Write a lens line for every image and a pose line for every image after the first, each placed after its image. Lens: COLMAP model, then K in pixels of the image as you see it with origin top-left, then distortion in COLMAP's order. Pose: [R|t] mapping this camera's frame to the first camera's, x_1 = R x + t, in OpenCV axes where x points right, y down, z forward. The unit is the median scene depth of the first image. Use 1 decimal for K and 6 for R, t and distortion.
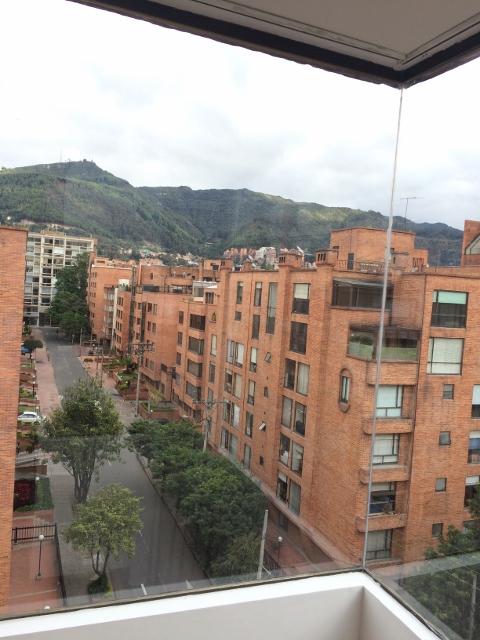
lens RADIAL K [[540.3, 0, 241.1], [0, 540.3, 321.2], [0, 0, 1]] dist [0.002518, 0.000337]
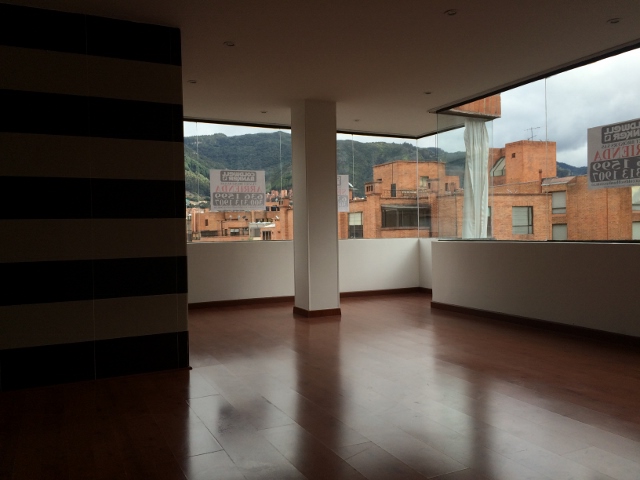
lens RADIAL K [[540.3, 0, 319.6], [0, 540.3, 238.6], [0, 0, 1]] dist [0.002518, 0.000337]
pose [[0.993954, -0.090110, 0.062737, -0.040516], [0.092666, 0.994930, -0.039083, 0.024503], [-0.058898, 0.044660, 0.997265, -0.158828]]
